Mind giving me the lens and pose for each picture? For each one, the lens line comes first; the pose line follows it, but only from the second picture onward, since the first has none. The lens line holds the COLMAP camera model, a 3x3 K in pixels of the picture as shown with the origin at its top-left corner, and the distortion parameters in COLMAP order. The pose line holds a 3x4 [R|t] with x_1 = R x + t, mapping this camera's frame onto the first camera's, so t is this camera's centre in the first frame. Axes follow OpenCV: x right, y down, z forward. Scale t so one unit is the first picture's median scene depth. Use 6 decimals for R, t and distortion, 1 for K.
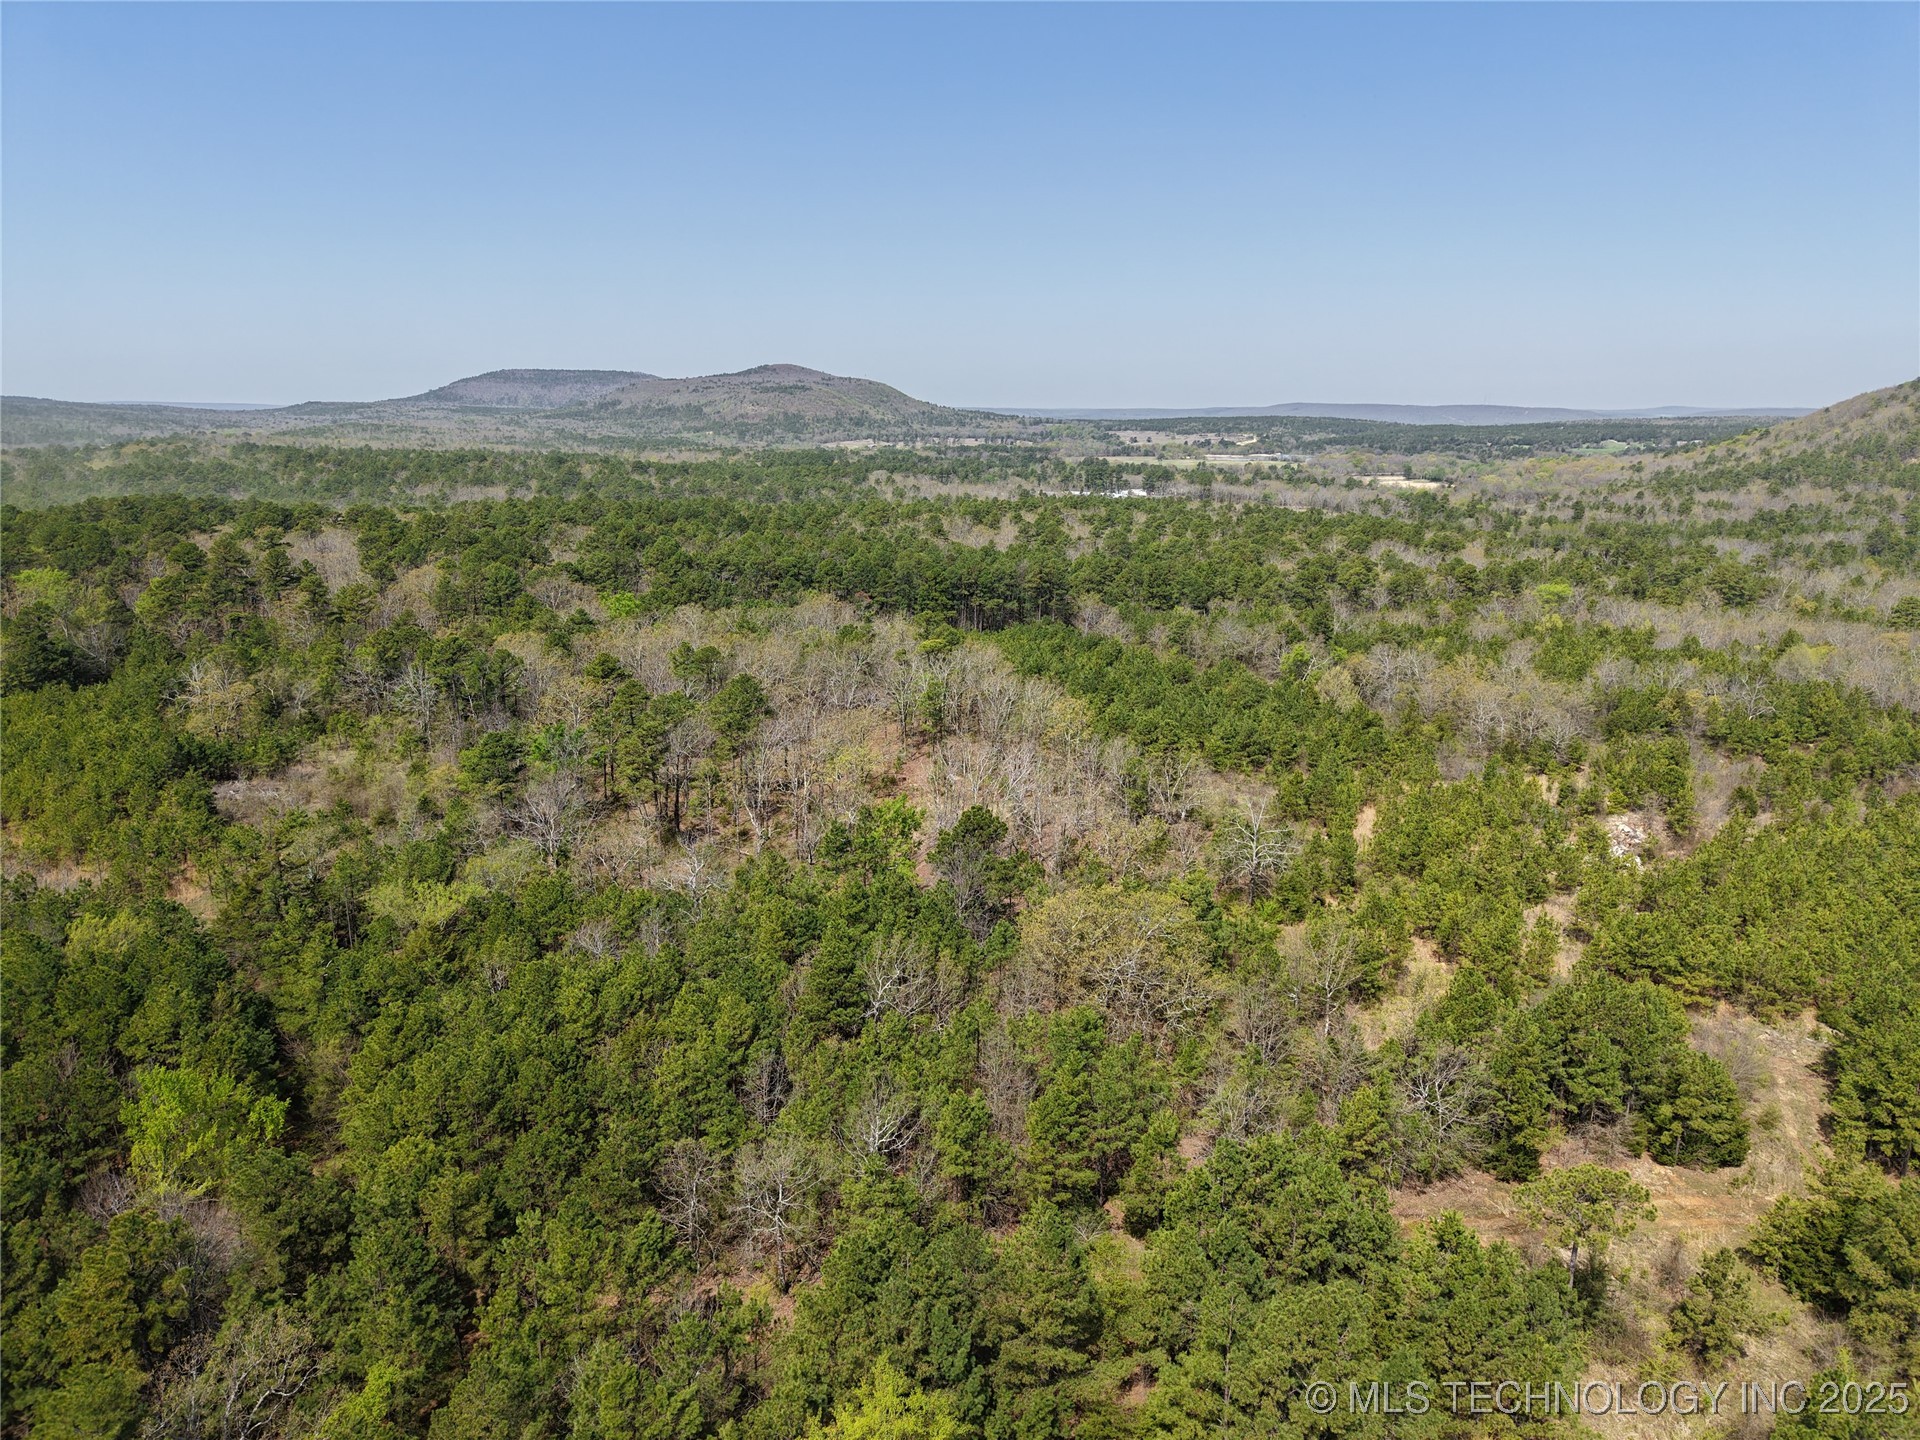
lens RADIAL K [[1290.6, 0, 951.6], [0, 1290.6, 710.3], [0, 0, 1]] dist [0.028729, -0.028586]
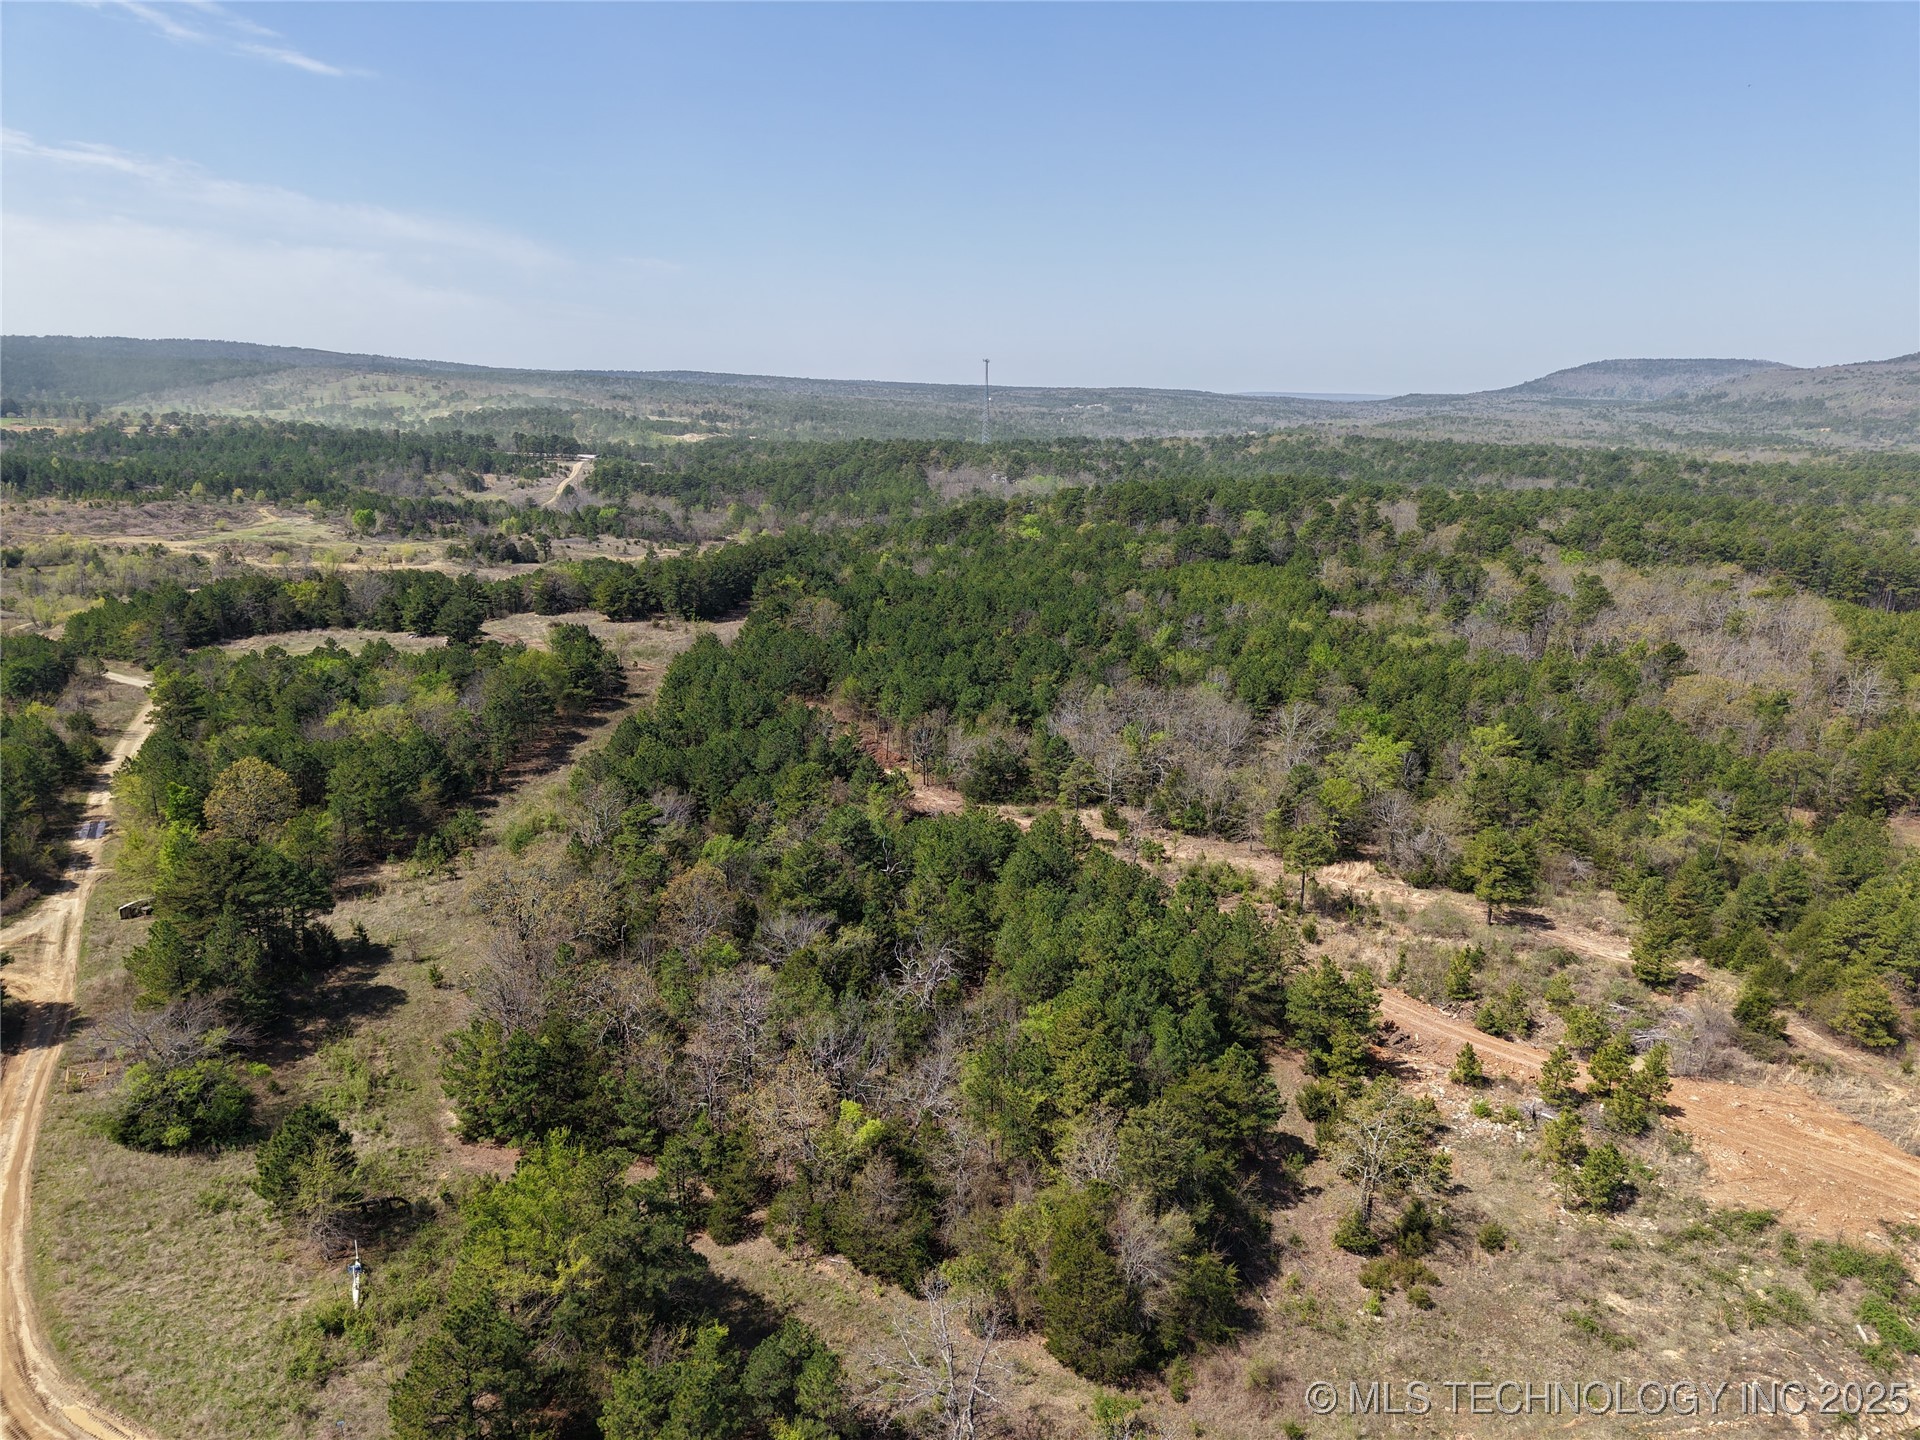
lens RADIAL K [[1290.6, 0, 954.3], [0, 1290.6, 713.1], [0, 0, 1]] dist [0.028729, -0.028586]
pose [[0.712143, 0.170648, -0.680978, 0.105443], [-0.163595, 0.983641, 0.075410, 0.036231], [0.682707, 0.057702, 0.728410, -0.214457]]
